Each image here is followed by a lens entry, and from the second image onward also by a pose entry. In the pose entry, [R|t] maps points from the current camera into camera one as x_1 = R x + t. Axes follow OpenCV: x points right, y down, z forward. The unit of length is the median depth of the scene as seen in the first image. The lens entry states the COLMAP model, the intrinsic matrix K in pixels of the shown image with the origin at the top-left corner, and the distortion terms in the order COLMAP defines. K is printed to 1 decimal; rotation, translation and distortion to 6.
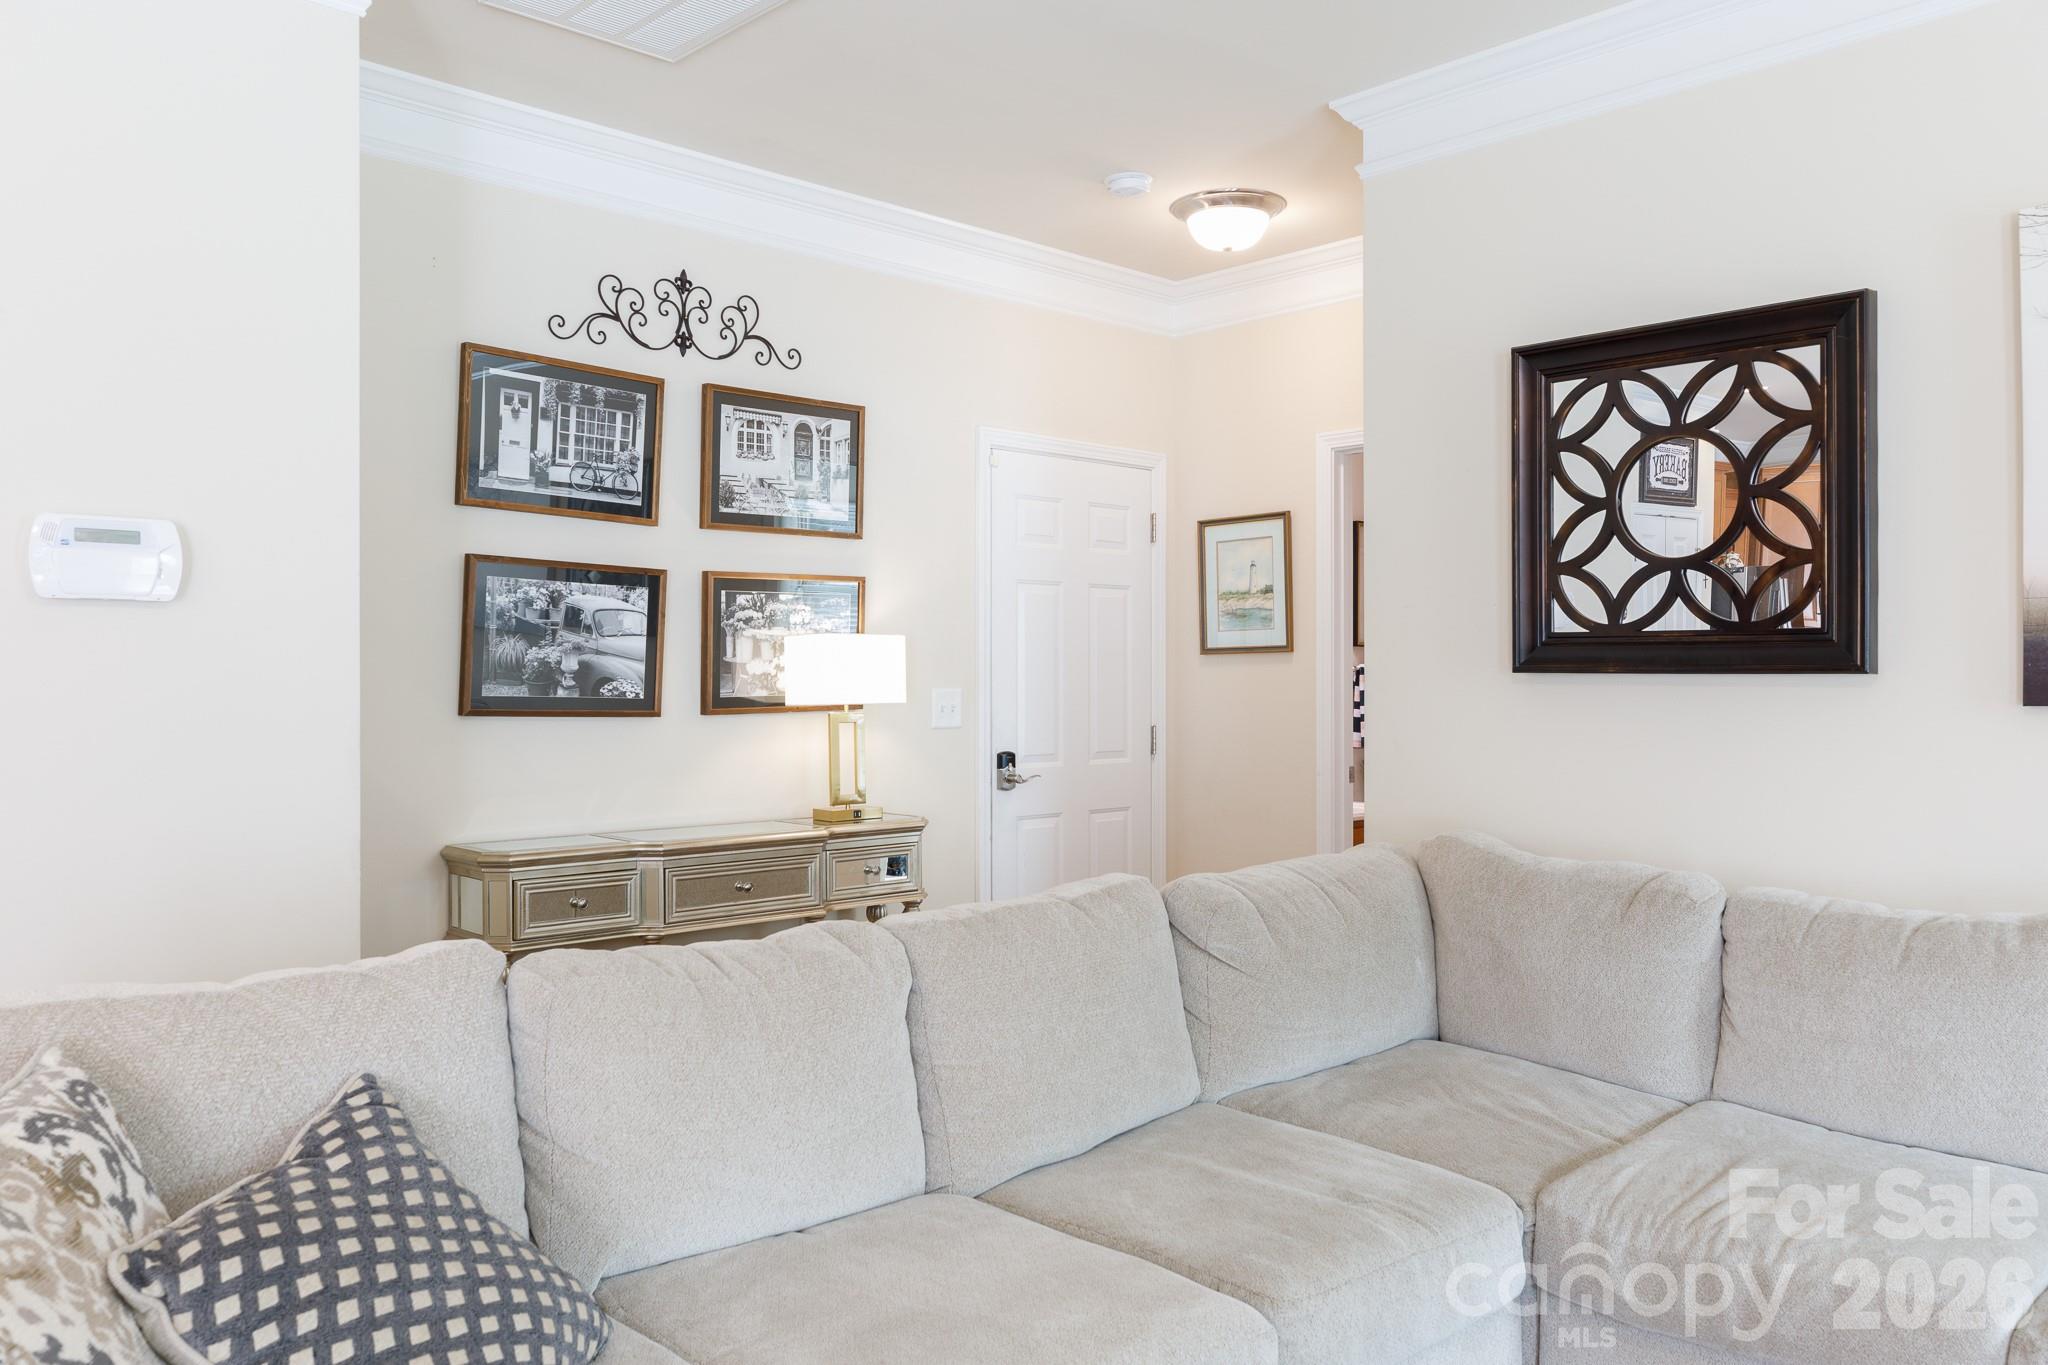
lens RADIAL K [[1499.9, 0, 1024.0], [0, 1499.9, 682.5], [0, 0, 1]] dist [-0.007964, 0.001259]
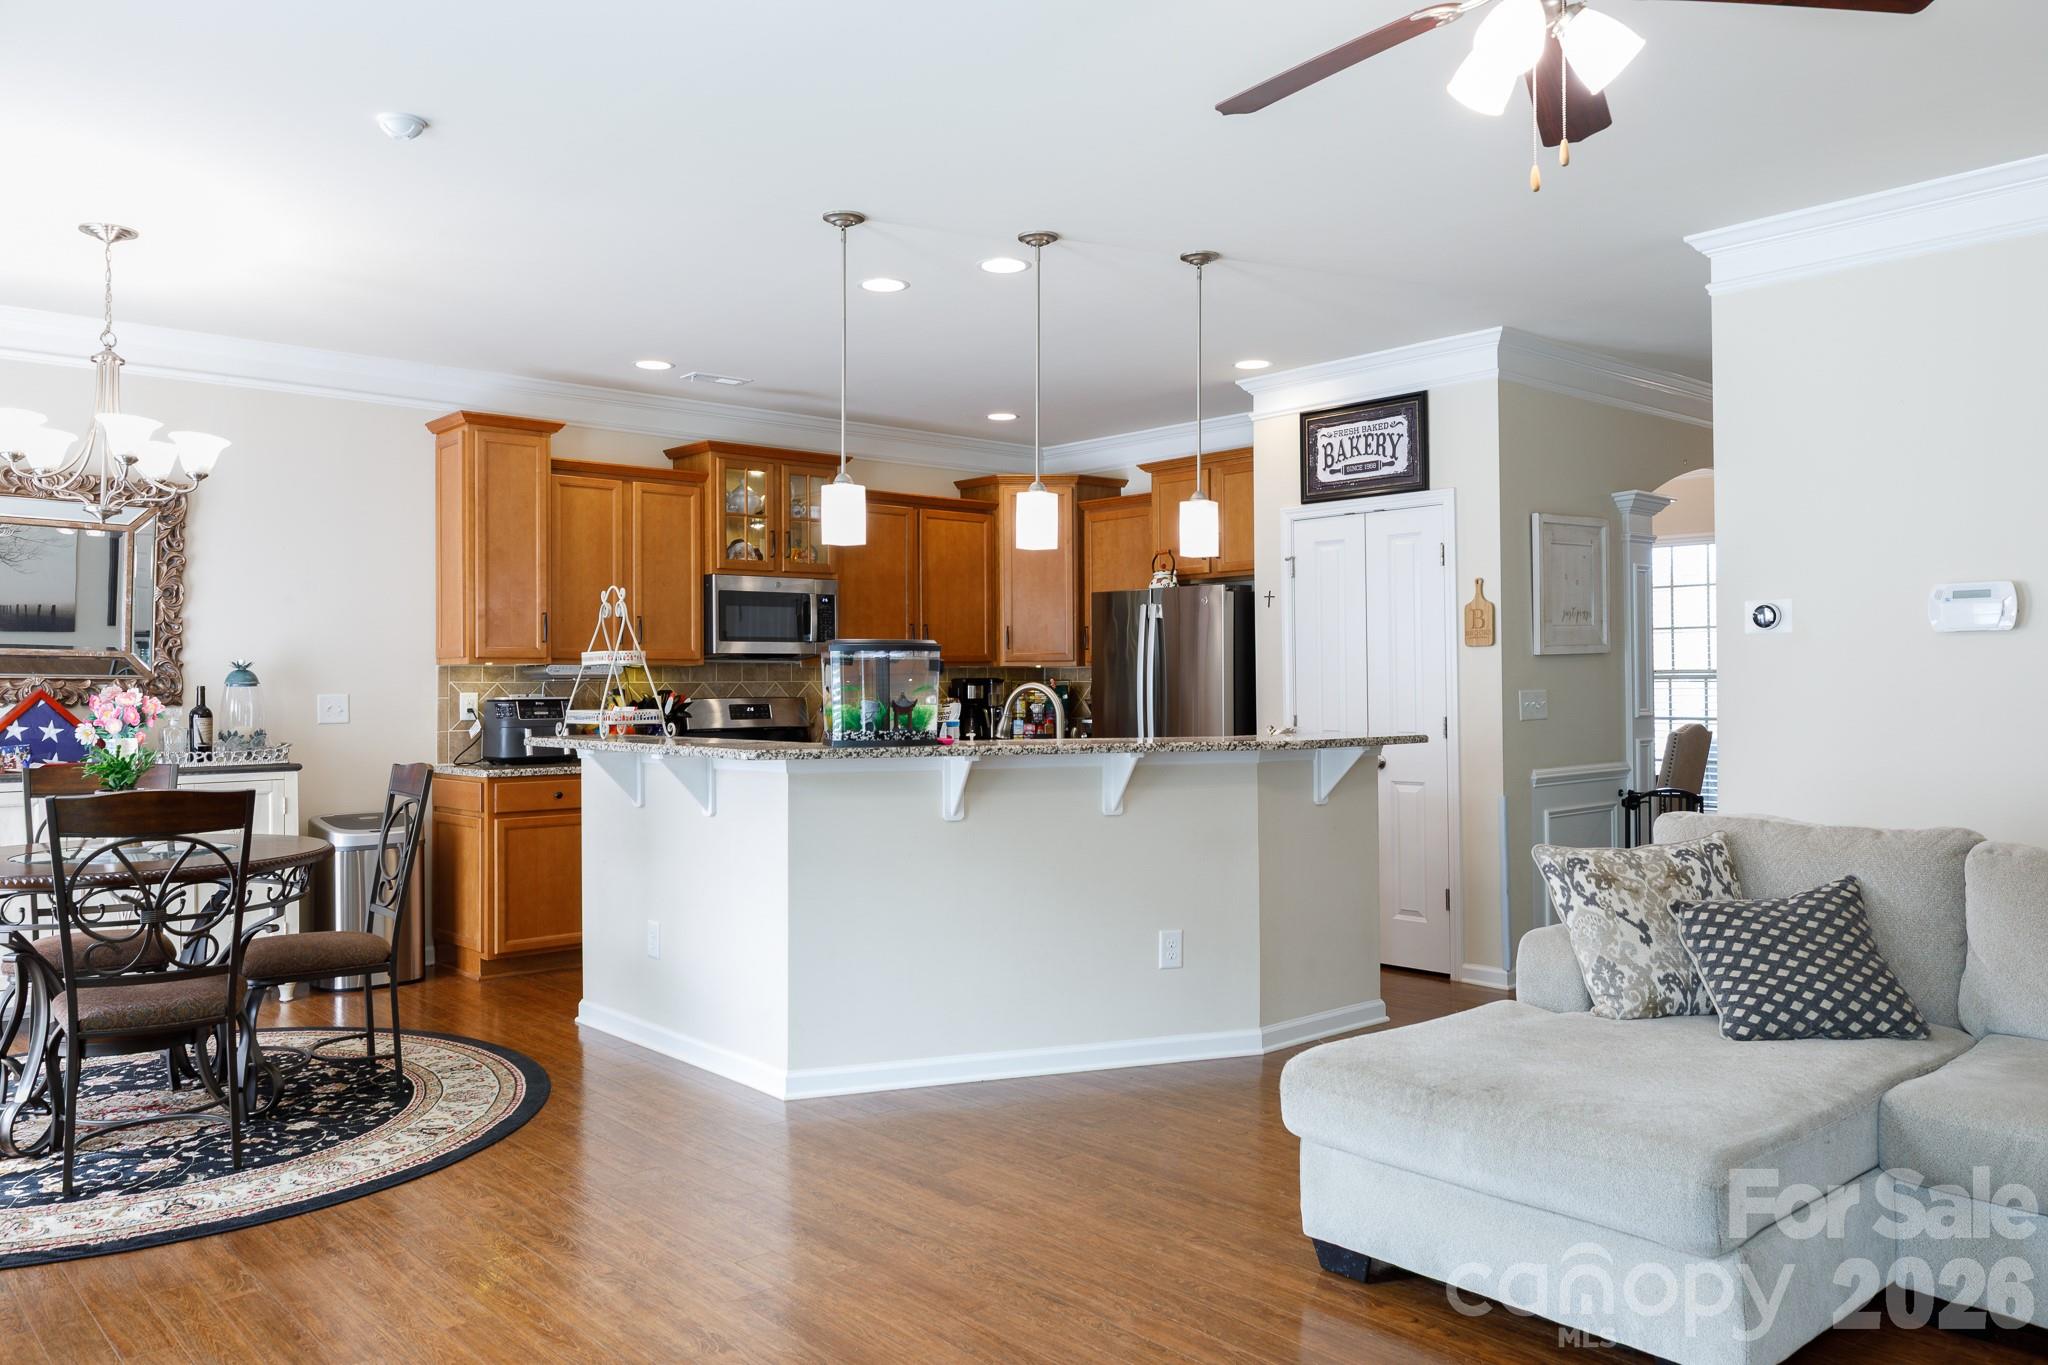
lens RADIAL K [[1486.6, 0, 1020.1], [0, 1486.6, 670.5], [0, 0, 1]] dist [-0.000290, 0.004254]
pose [[-0.036628, -0.005874, -0.999312, 0.710417], [0.003089, 0.999977, -0.005991, -0.002370], [0.999324, -0.003307, -0.036609, -0.016819]]
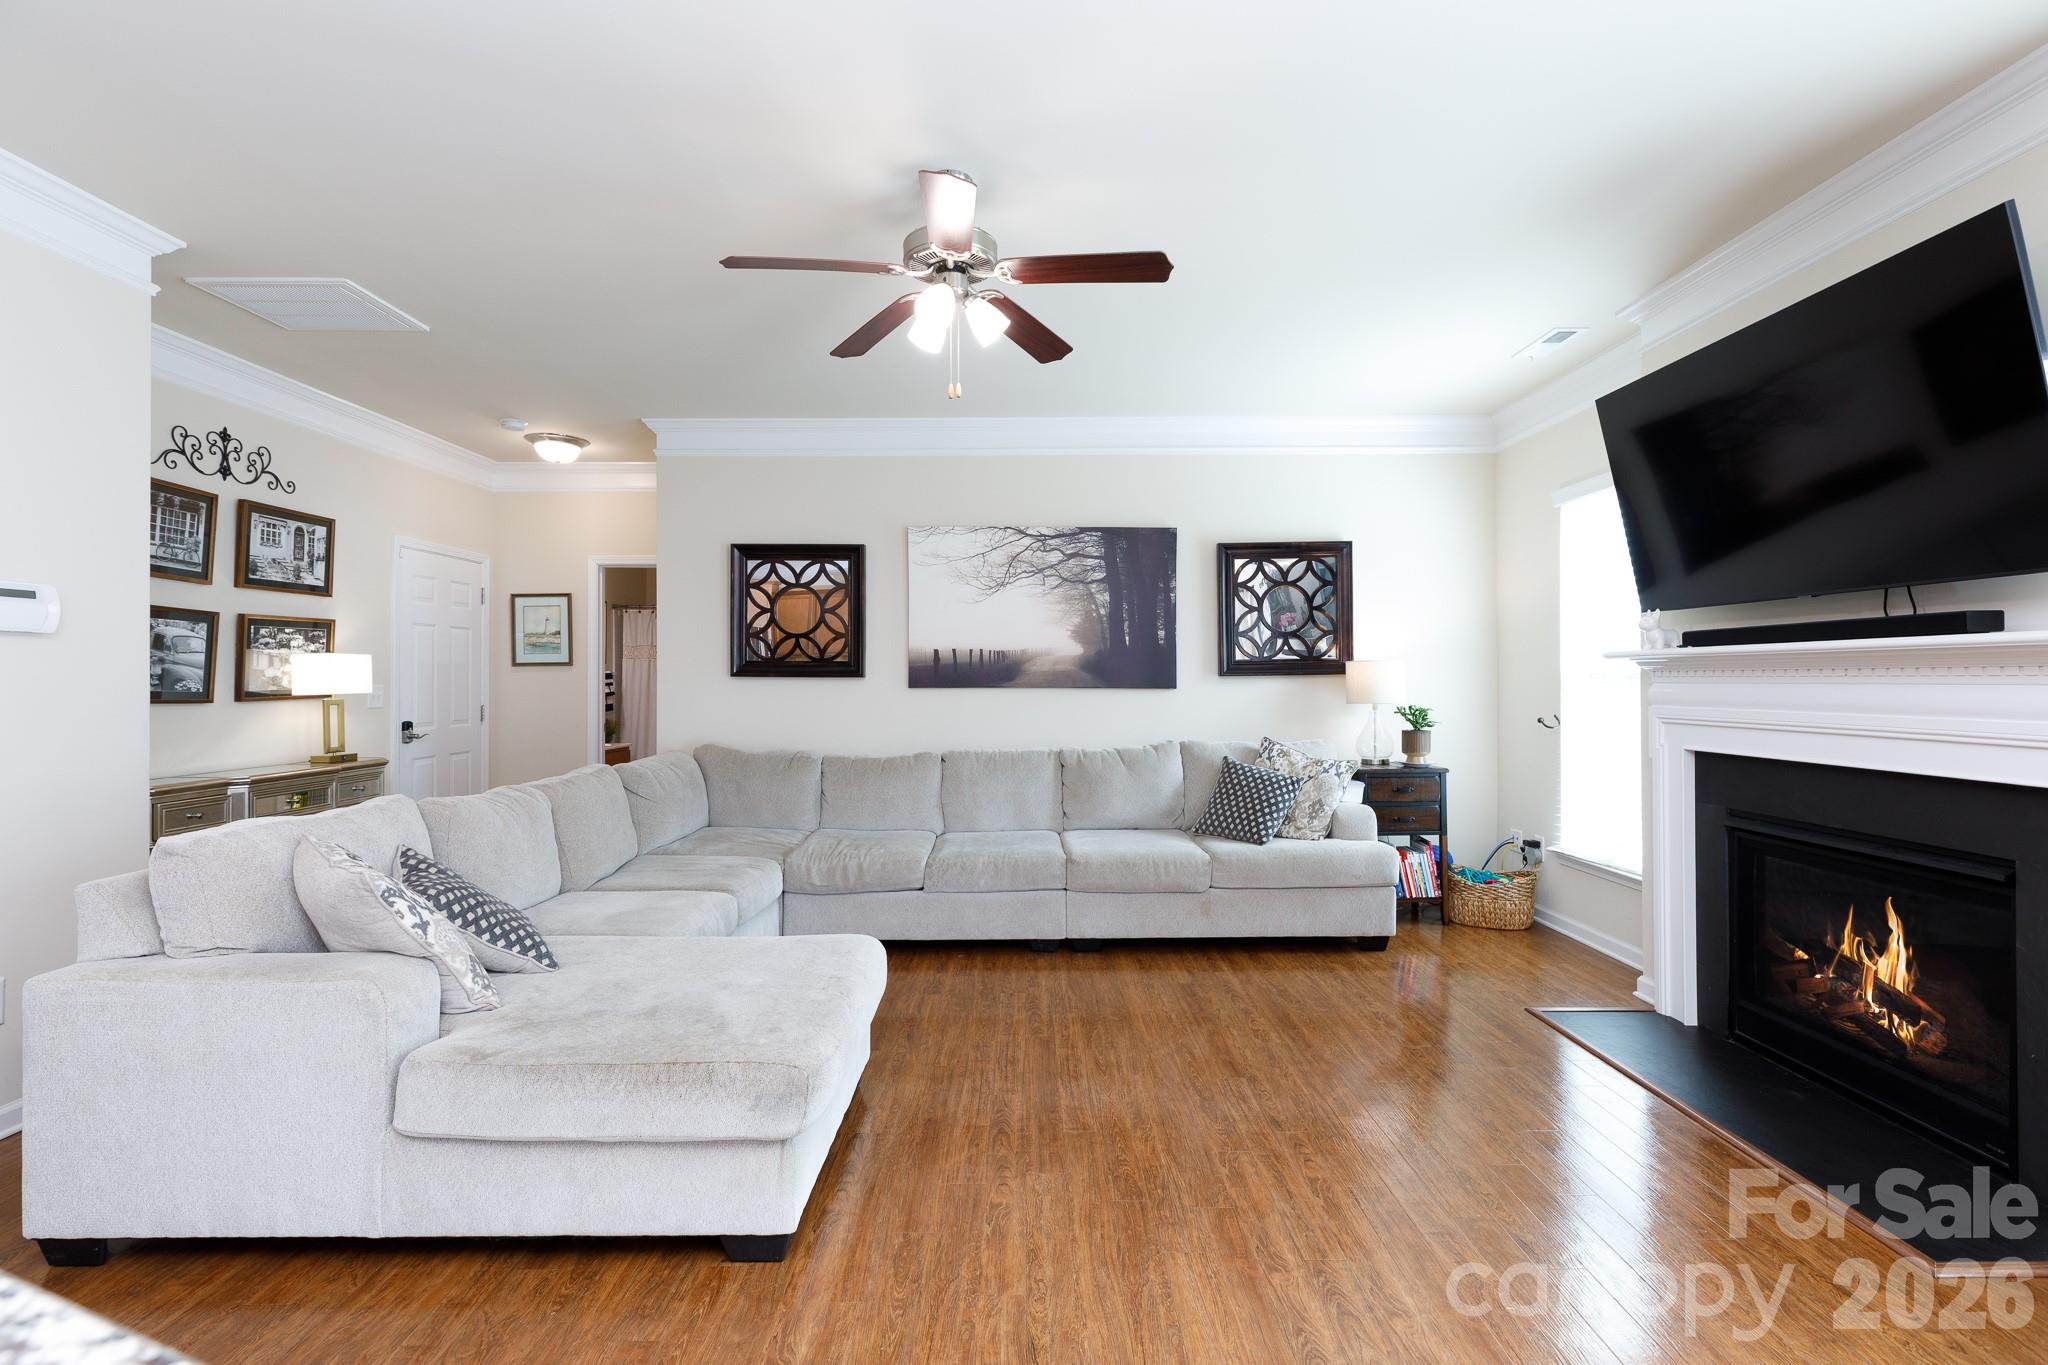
lens RADIAL K [[919.5, 0, 1023.5], [0, 919.5, 672.8], [0, 0, 1]] dist [0.003239, -0.000010]
pose [[0.691019, 0.004314, 0.722823, -0.364766], [0.003102, 0.999955, -0.008934, 0.001925], [-0.722829, 0.008416, 0.690975, -0.324564]]
